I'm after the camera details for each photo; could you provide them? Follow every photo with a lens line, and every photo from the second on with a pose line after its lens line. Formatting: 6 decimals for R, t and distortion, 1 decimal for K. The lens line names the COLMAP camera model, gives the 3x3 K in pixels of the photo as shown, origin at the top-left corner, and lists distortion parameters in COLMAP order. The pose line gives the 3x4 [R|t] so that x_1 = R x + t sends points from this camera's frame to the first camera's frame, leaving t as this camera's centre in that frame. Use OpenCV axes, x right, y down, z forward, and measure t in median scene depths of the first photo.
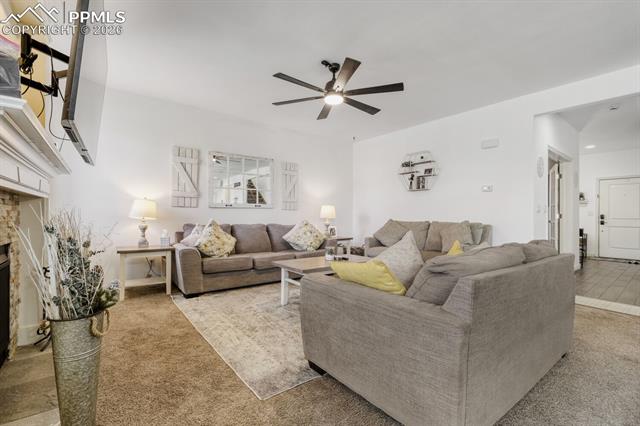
lens RADIAL K [[289.1, 0, 319.5], [0, 289.1, 216.0], [0, 0, 1]] dist [0.000737, 0.000688]
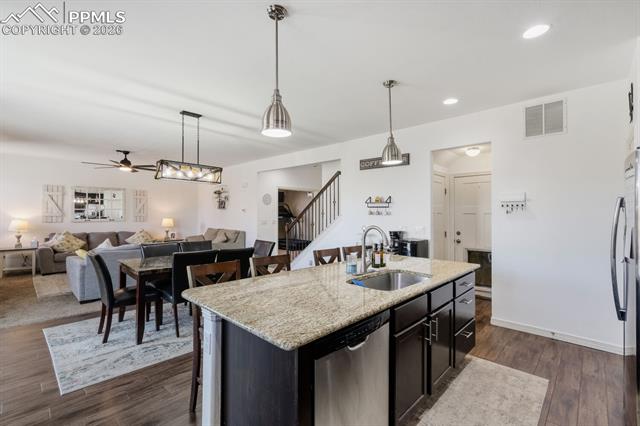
lens RADIAL K [[289.1, 0, 318.1], [0, 289.1, 211.7], [0, 0, 1]] dist [0.000737, 0.000688]
pose [[0.990307, -0.004161, 0.138835, 0.785994], [0.005532, 0.999940, -0.009497, -0.067931], [-0.138787, 0.010173, 0.990270, -0.808723]]
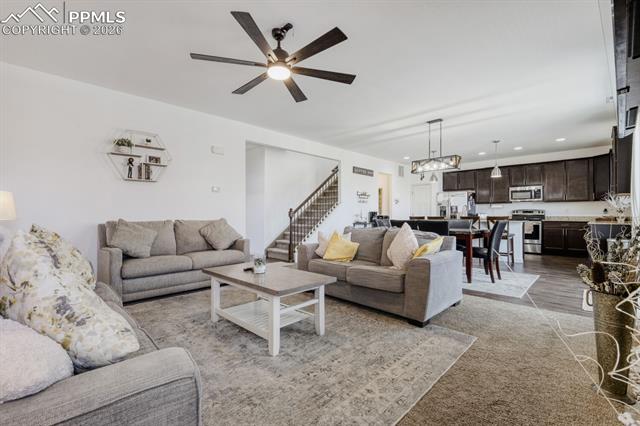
lens RADIAL K [[289.1, 0, 318.5], [0, 289.1, 212.9], [0, 0, 1]] dist [0.000737, 0.000688]
pose [[-0.136623, -0.002345, 0.990620, -0.599224], [-0.000081, 0.999997, 0.002356, -0.005946], [-0.990623, 0.000242, -0.136622, 0.771292]]
